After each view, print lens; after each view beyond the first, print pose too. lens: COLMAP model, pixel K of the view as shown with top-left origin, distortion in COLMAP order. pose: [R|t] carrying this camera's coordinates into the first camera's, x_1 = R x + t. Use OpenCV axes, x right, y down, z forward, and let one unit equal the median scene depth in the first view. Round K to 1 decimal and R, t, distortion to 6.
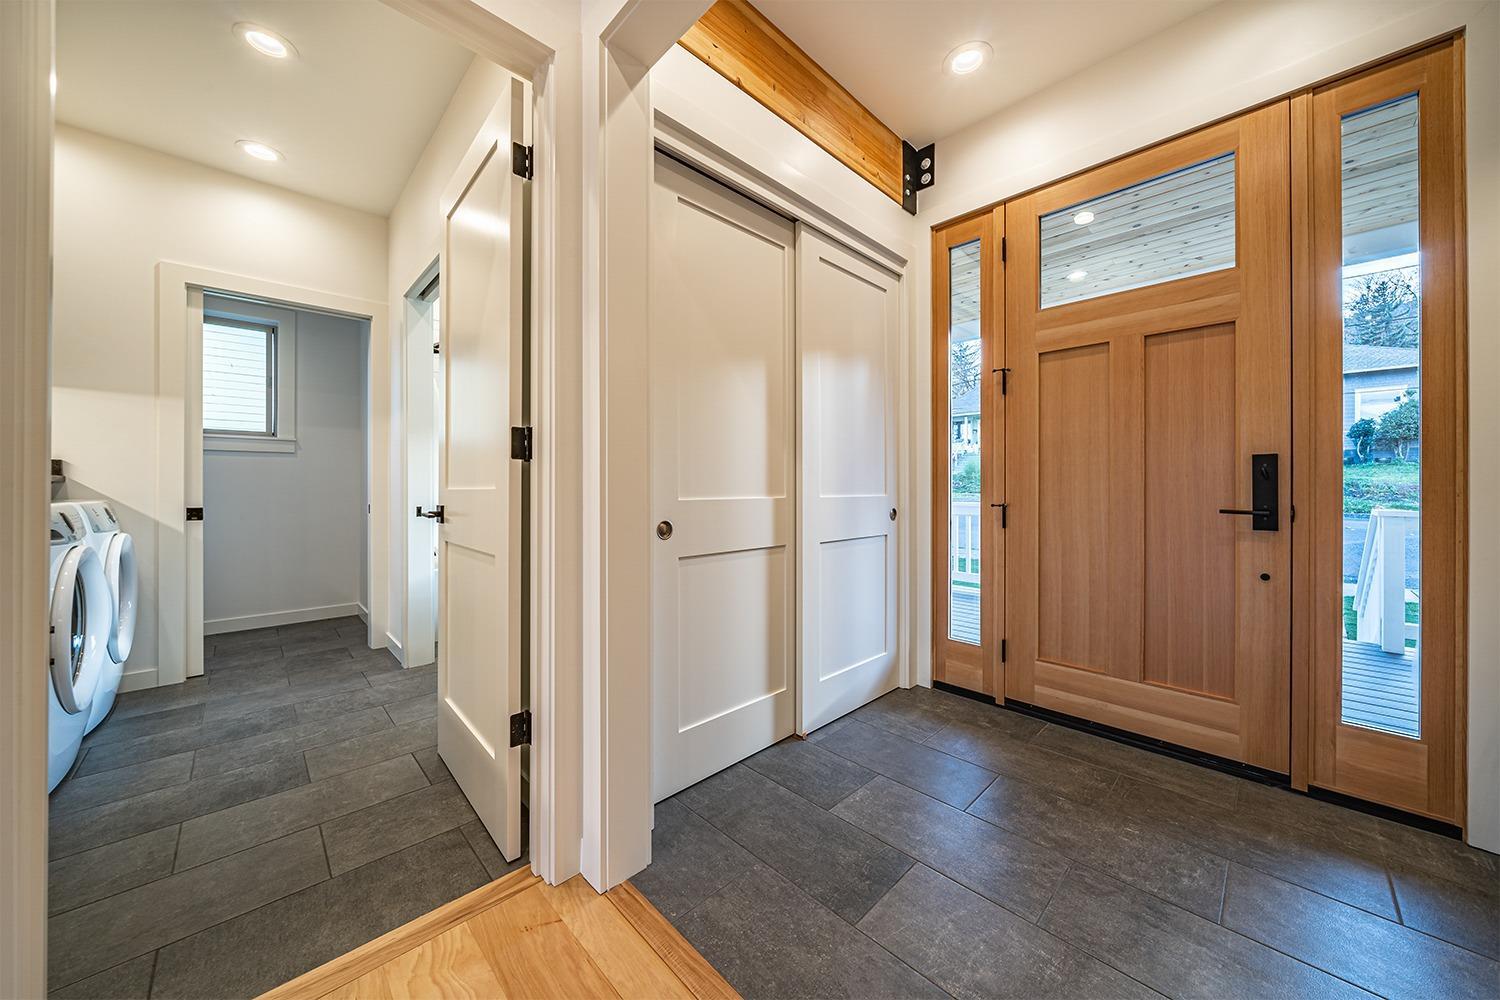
lens RADIAL K [[524.4, 0, 742.8], [0, 524.4, 488.1], [0, 0, 1]] dist [-0.000901, -0.000167]
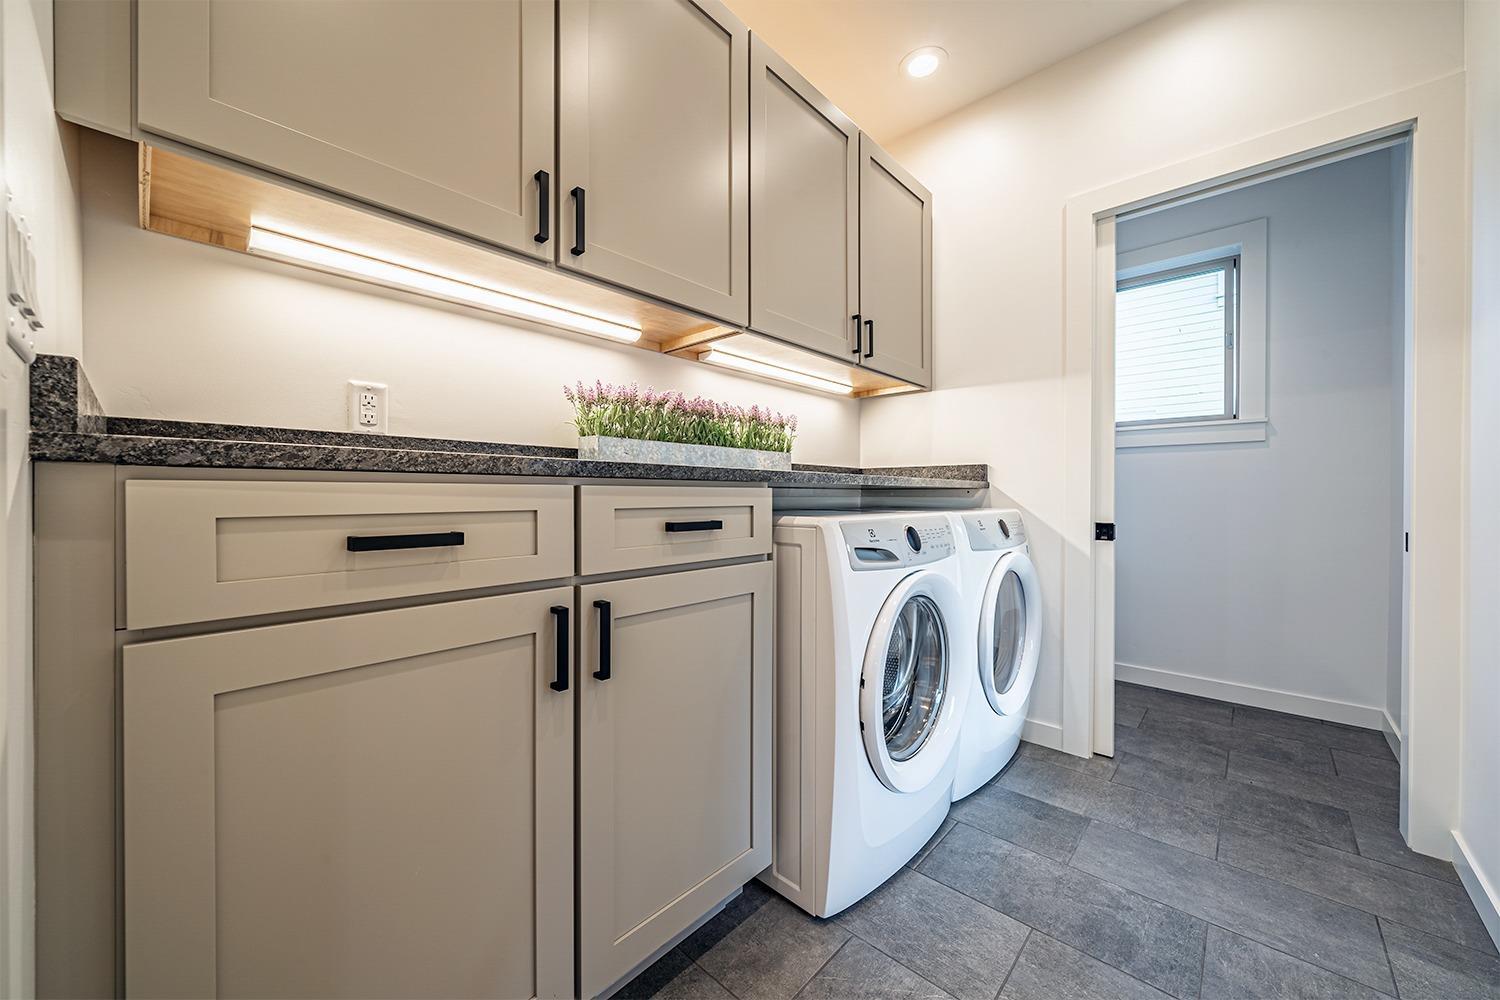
lens RADIAL K [[553.4, 0, 750.0], [0, 553.4, 500.0], [0, 0, 1]] dist [-0.000935, -0.002644]
pose [[0.066810, 0.006533, -0.997744, -0.319421], [-0.002061, 0.999977, 0.006409, 0.002360], [0.997764, 0.001628, 0.066822, 0.463098]]
